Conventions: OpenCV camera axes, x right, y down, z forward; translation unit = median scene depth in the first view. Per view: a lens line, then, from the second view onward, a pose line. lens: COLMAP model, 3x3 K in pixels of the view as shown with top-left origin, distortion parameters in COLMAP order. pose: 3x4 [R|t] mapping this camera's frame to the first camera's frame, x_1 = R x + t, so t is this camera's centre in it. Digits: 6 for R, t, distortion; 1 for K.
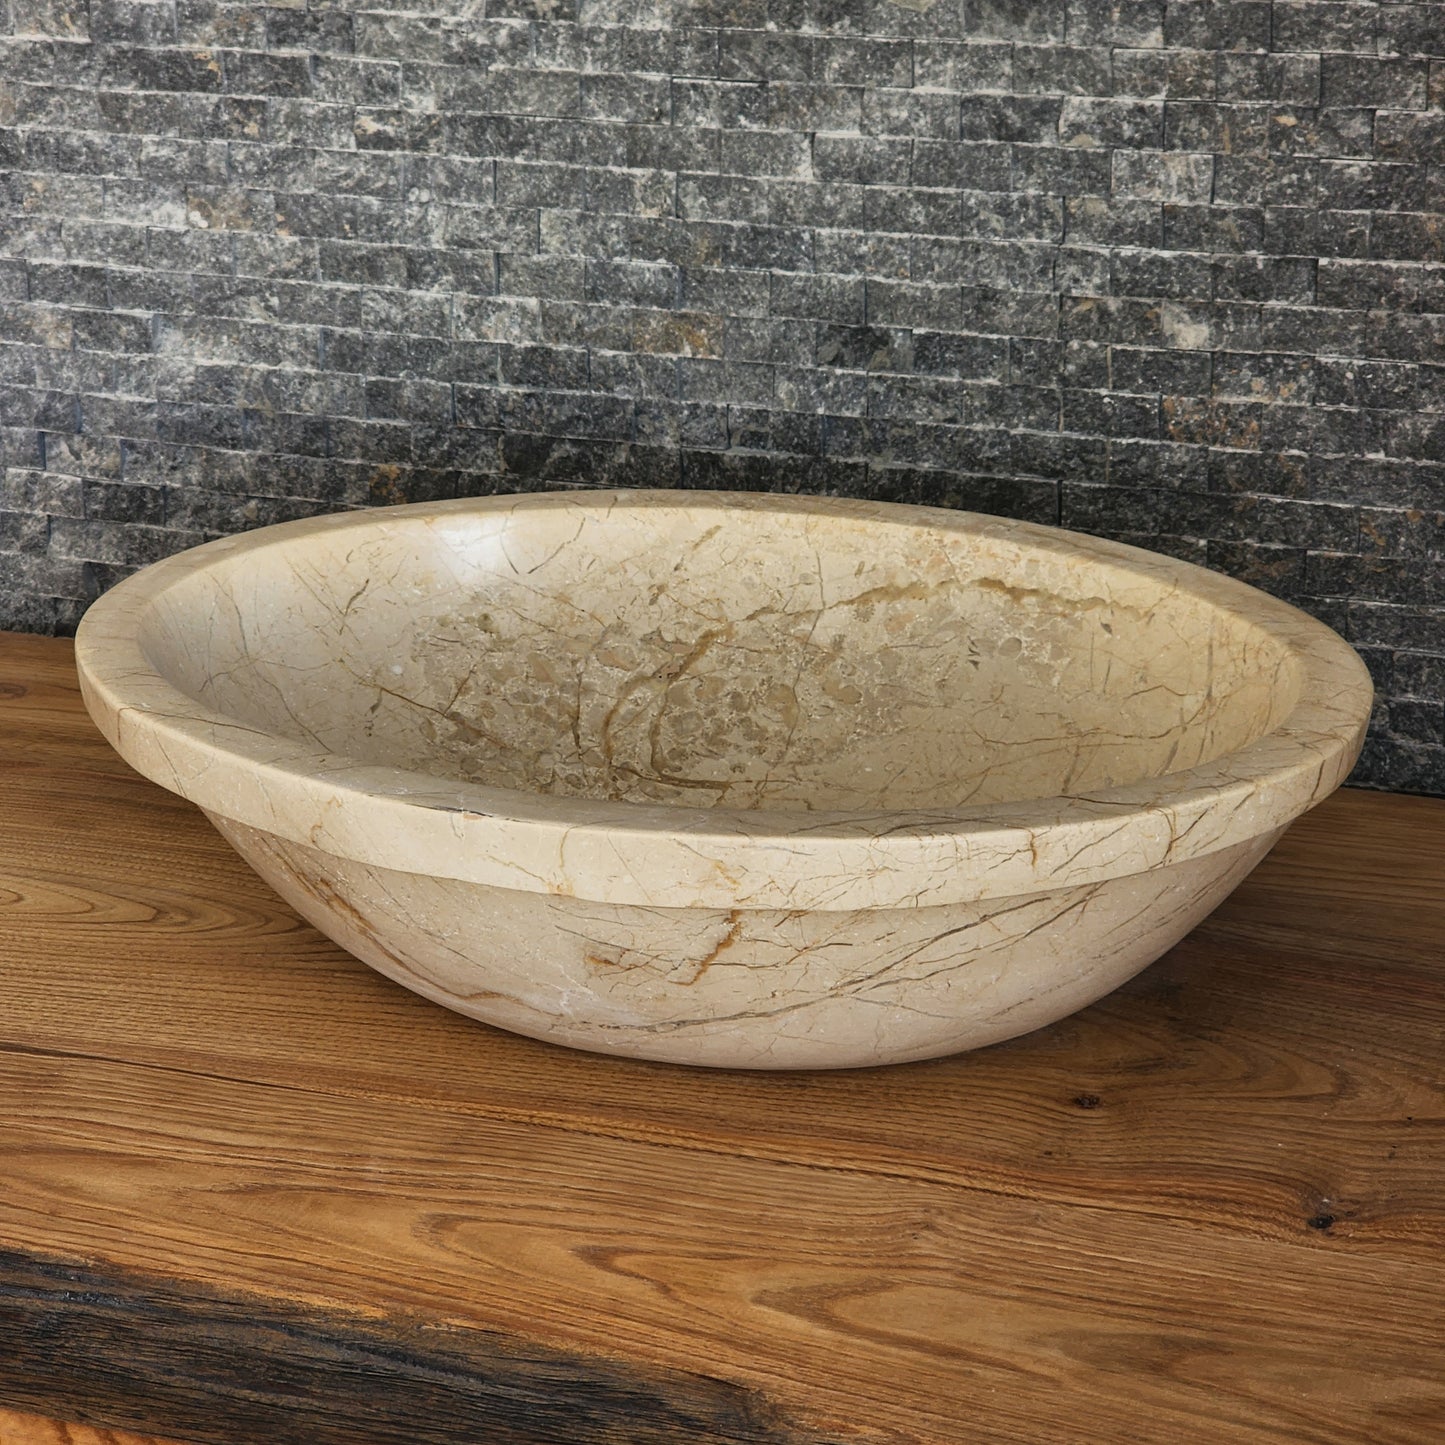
lens RADIAL K [[3797.2, 0, 698.9], [0, 3797.2, 718.5], [0, 0, 1]] dist [-0.649565, 10.213907]
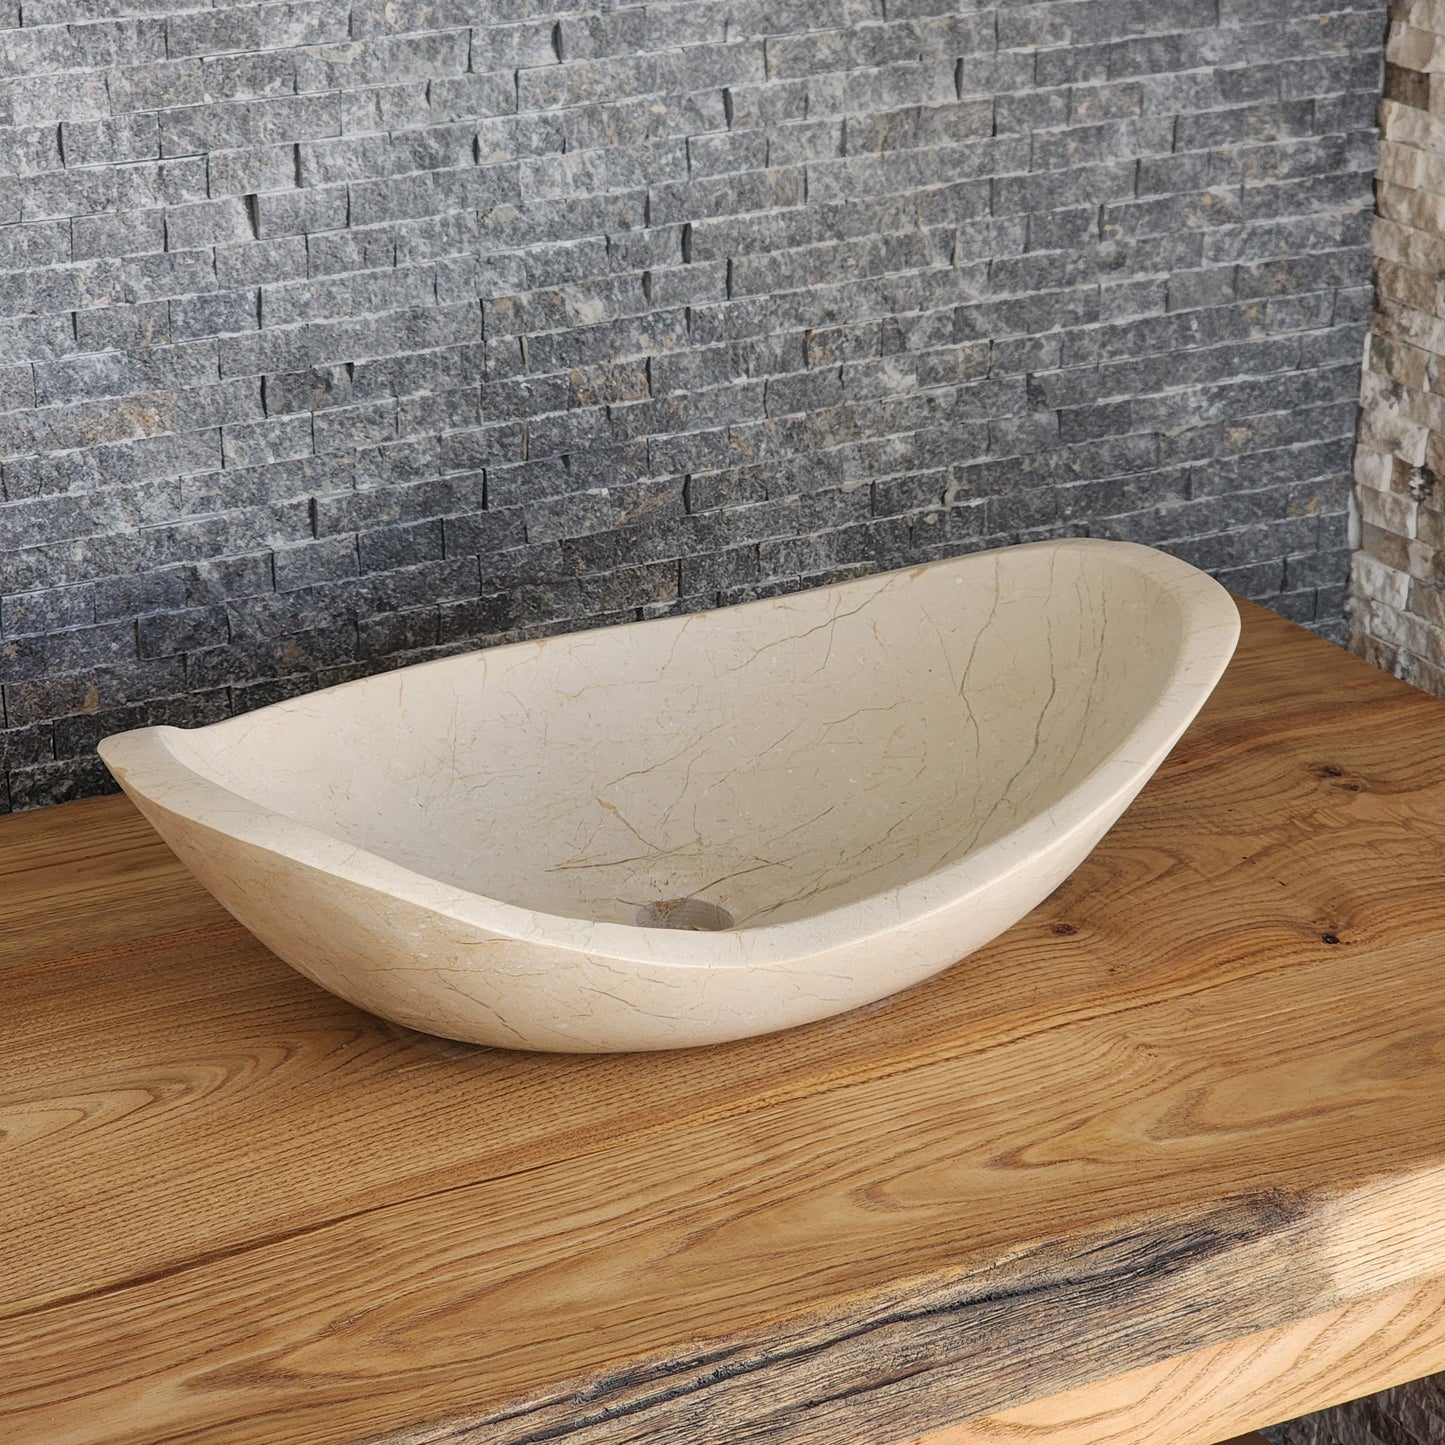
lens RADIAL K [[3759.2, 0, 722.5], [0, 3759.2, 683.5], [0, 0, 1]] dist [-0.866079, 13.533821]
pose [[0.652246, -0.258667, 0.712507, -0.638322], [0.253057, 0.960352, 0.116990, -0.111588], [-0.714519, 0.103998, 0.691843, 0.212046]]
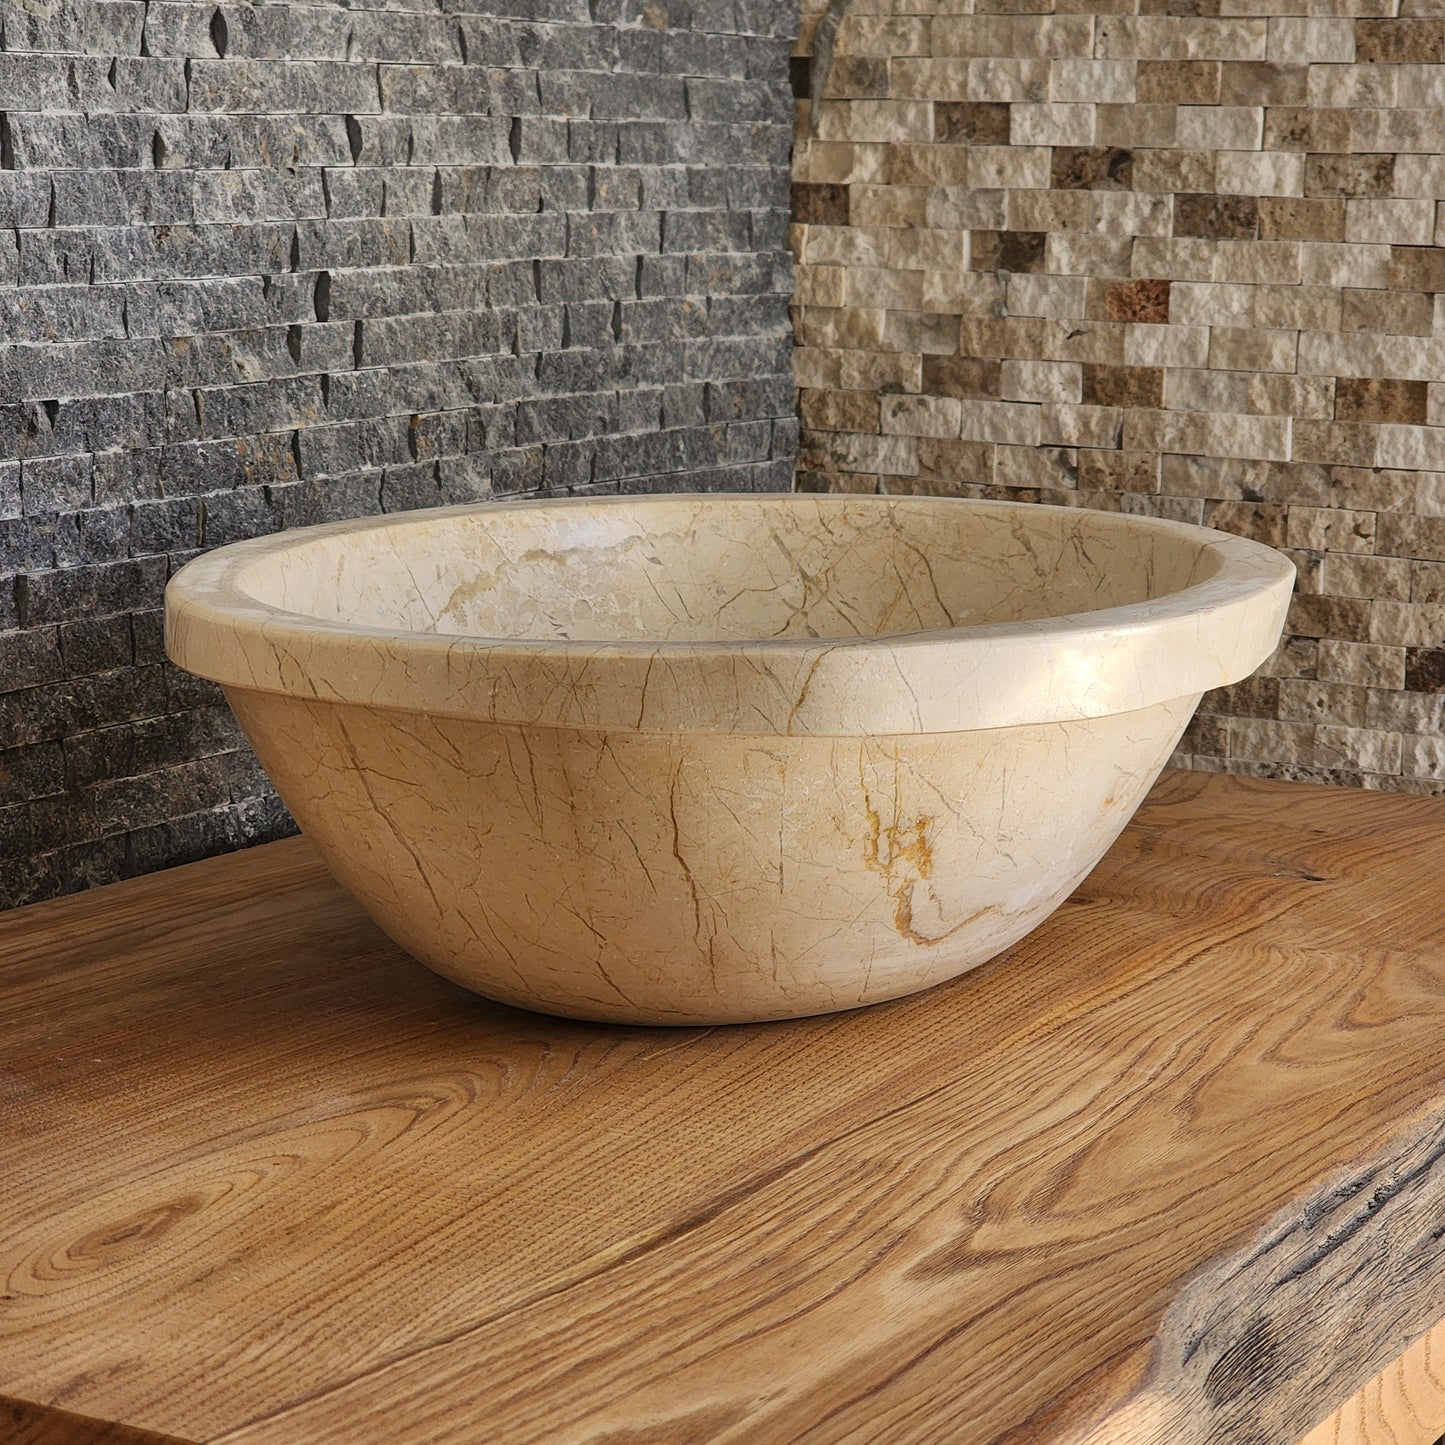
lens RADIAL K [[3730.6, 0, 711.2], [0, 3730.6, 763.1], [0, 0, 1]] dist [-0.472687, 6.480471]
pose [[0.150509, -0.137894, 0.978944, -0.750227], [0.342914, 0.936028, 0.079127, -0.041282], [-0.927231, 0.323785, 0.188167, 0.726048]]
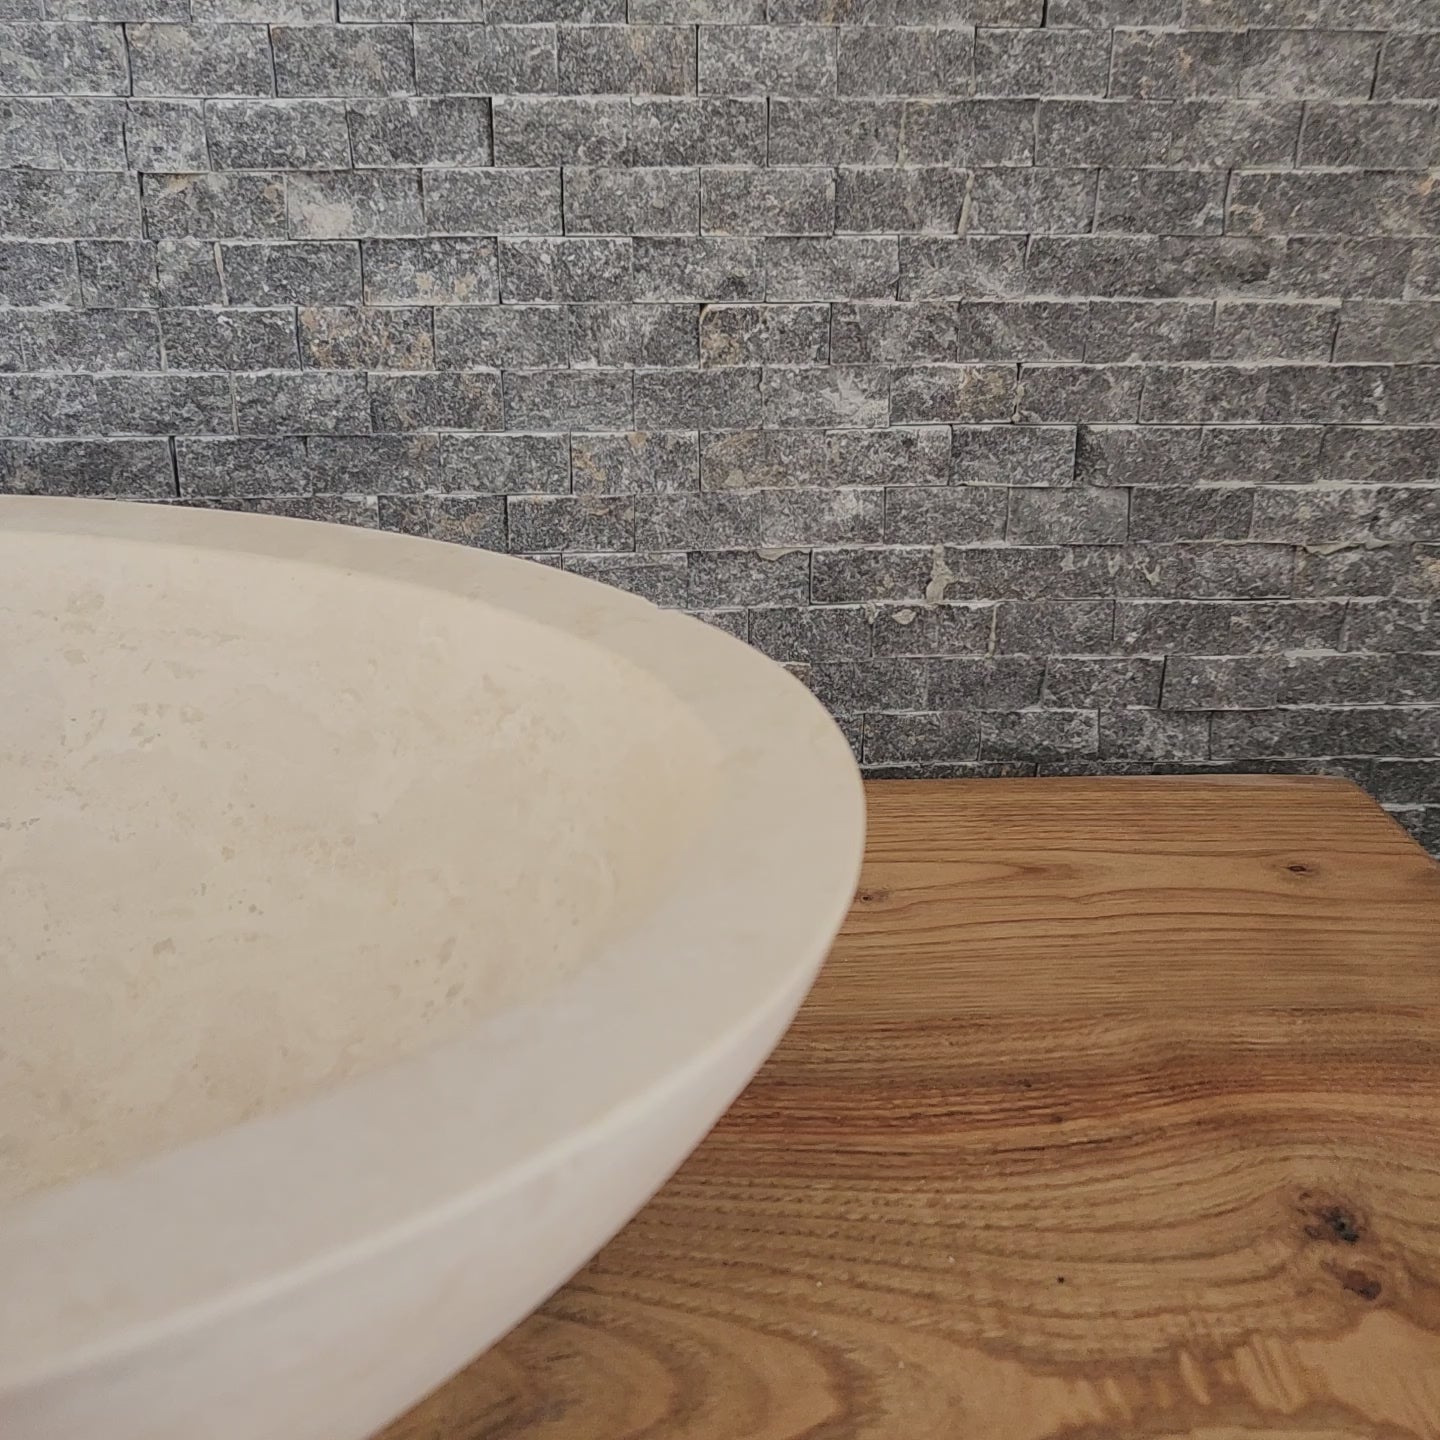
lens RADIAL K [[1621.6, 0, 723.3], [0, 1621.6, 717.0], [0, 0, 1]] dist [-0.009134, 0.036819]
pose [[0.910617, -0.128398, 0.392798, 0.060833], [0.118309, 0.991722, 0.049900, -0.009815], [-0.395953, 0.001032, 0.918270, 0.650036]]
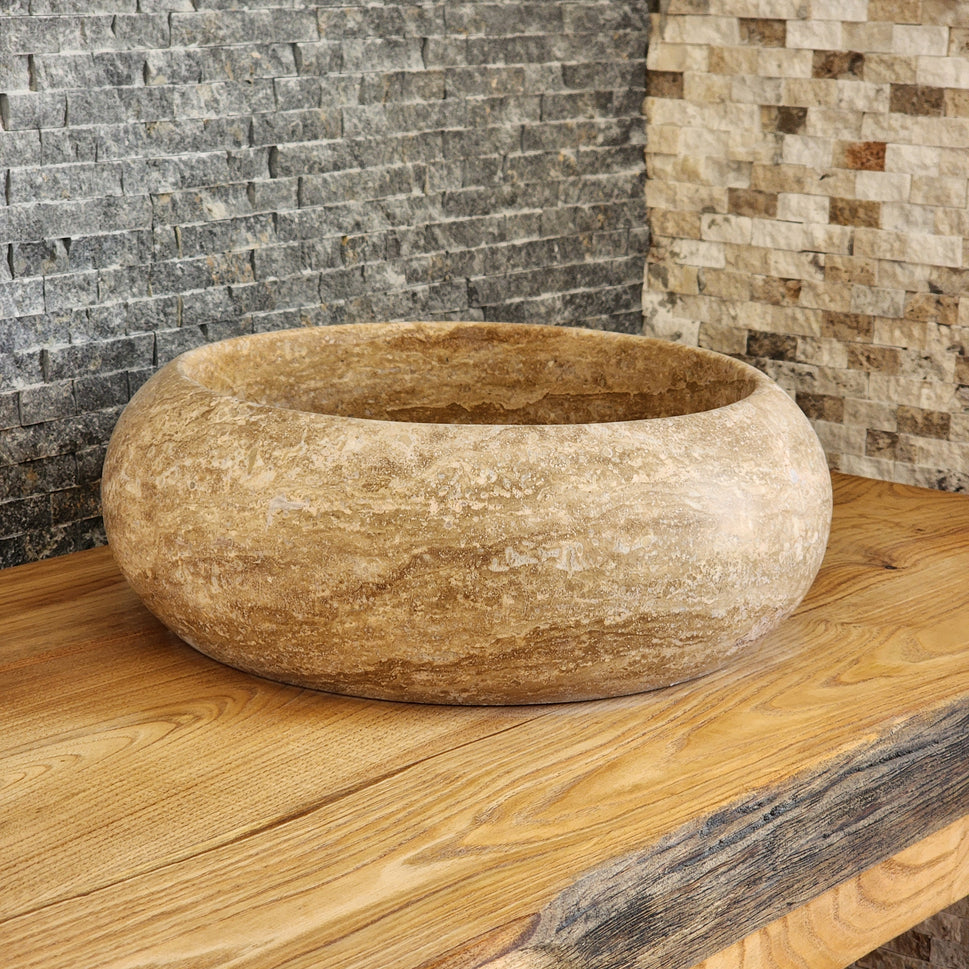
lens RADIAL K [[2514.1, 0, 523.1], [0, 2514.1, 504.7], [0, 0, 1]] dist [-0.311795, 4.303907]
pose [[0.293489, -0.182819, 0.938318, -0.743553], [0.325260, 0.942078, 0.081816, -0.033736], [-0.898927, 0.281185, 0.335954, 0.579316]]
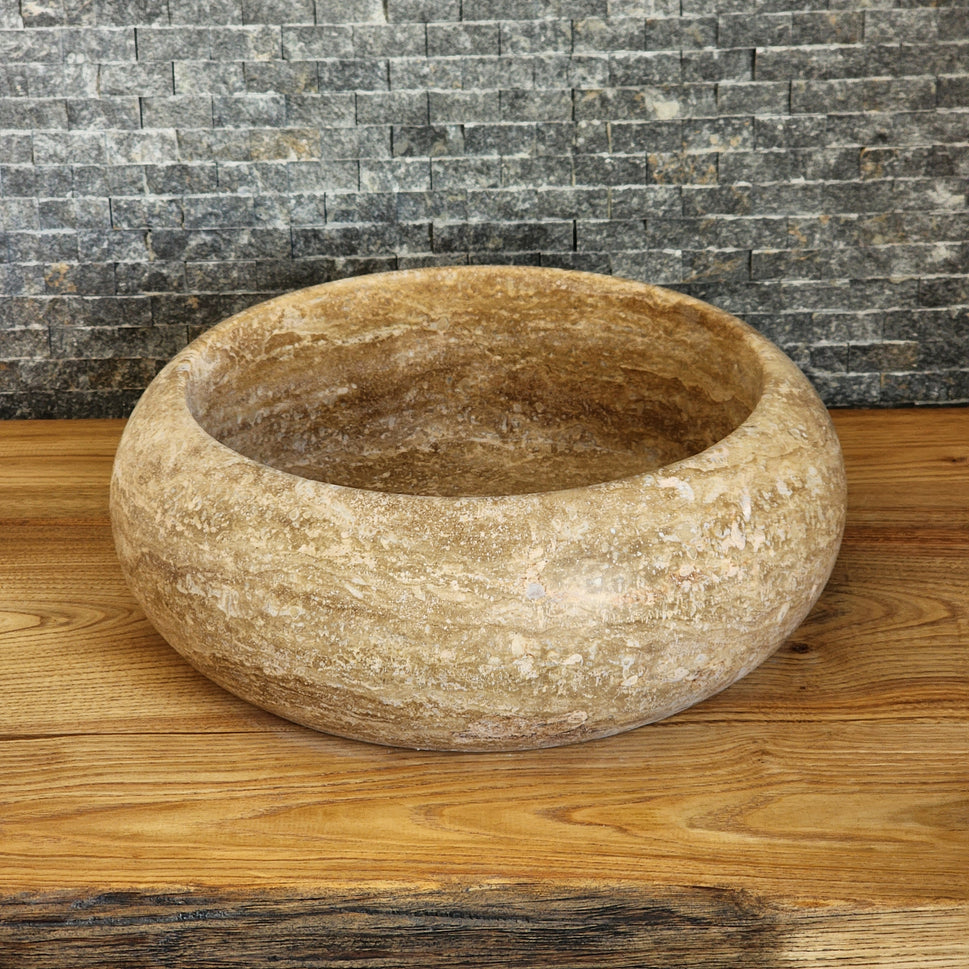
lens RADIAL K [[2528.8, 0, 466.2], [0, 2528.8, 460.7], [0, 0, 1]] dist [-0.272658, 3.597067]
pose [[0.941211, -0.133728, 0.310224, -0.248004], [0.123802, 0.990966, 0.051564, -0.027439], [-0.314317, -0.010126, 0.949264, 0.109286]]
